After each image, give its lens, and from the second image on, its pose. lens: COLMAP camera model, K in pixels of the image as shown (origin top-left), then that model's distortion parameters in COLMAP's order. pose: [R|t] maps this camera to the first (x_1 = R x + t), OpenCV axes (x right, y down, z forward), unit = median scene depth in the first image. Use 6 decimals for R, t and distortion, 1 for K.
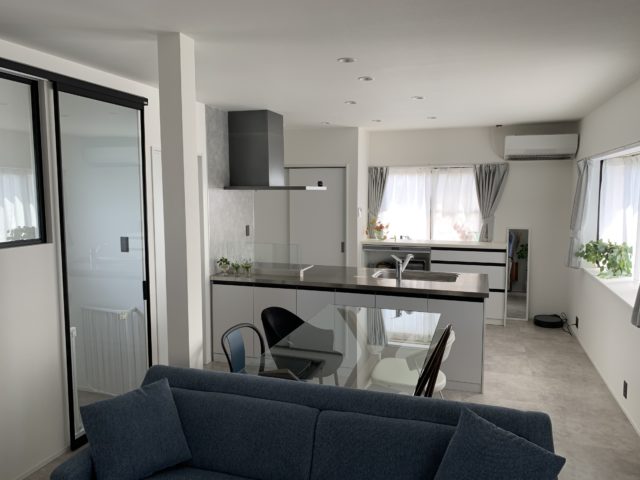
lens RADIAL K [[500.6, 0, 316.0], [0, 500.6, 239.5], [0, 0, 1]] dist [0.010300, -0.009166]
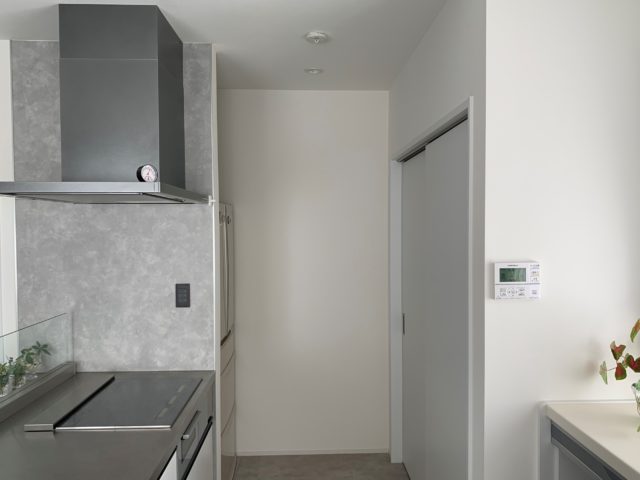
lens RADIAL K [[500.6, 0, 316.0], [0, 500.6, 239.5], [0, 0, 1]] dist [0.010300, -0.009166]
pose [[0.342290, 0.016284, -0.939453, 0.448251], [-0.094194, 0.995408, -0.017066, -0.101548], [0.934861, 0.094332, 0.342252, 1.351465]]
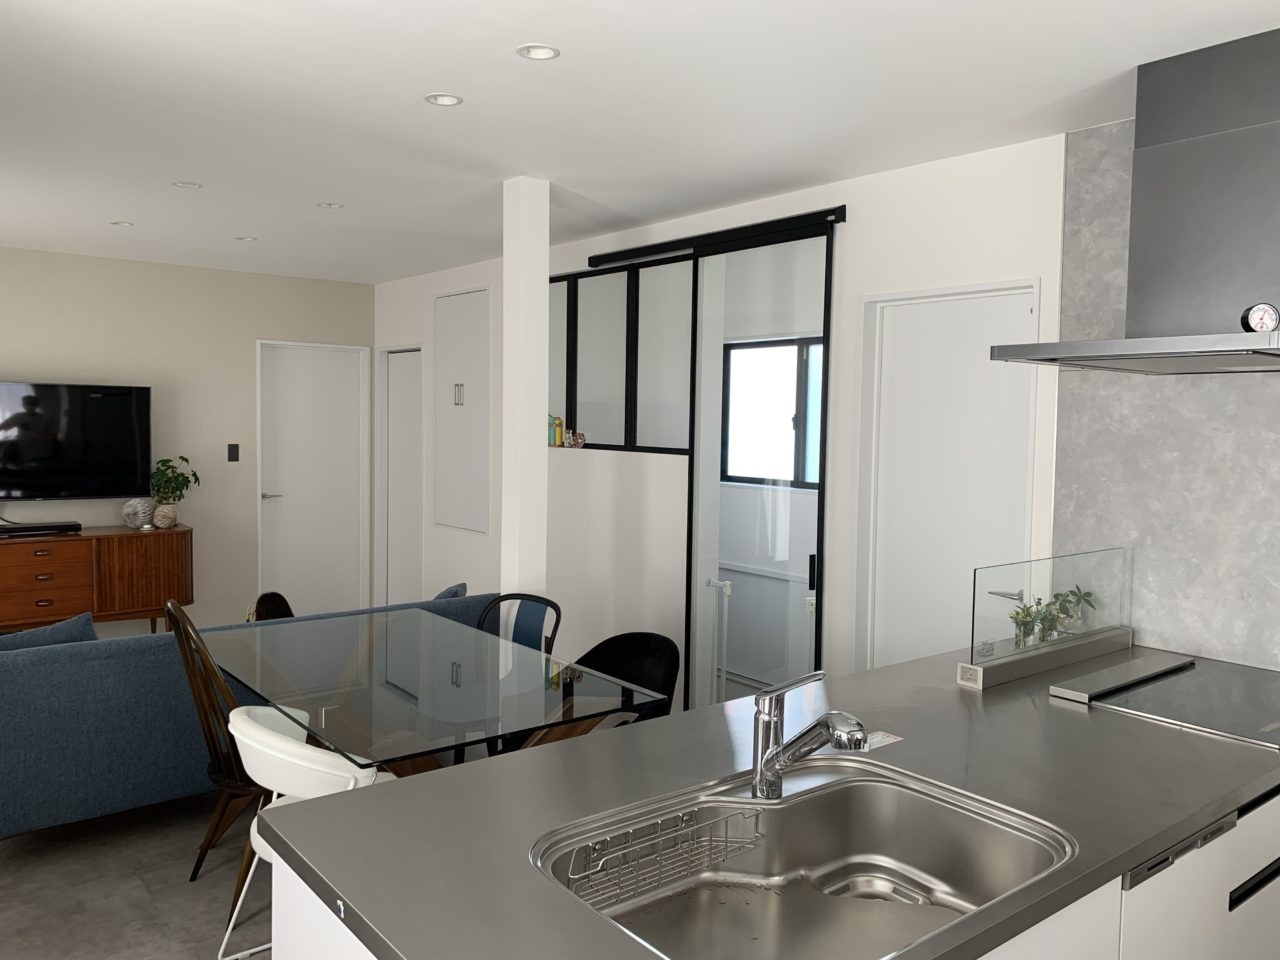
lens RADIAL K [[1001.2, 0, 632.1], [0, 1001.2, 478.9], [0, 0, 1]] dist [0.010300, -0.009166]
pose [[-0.561686, 0.026428, -0.826928, 0.633196], [-0.110206, 0.988193, 0.106438, -0.086686], [0.819978, 0.150917, -0.552142, 1.395736]]
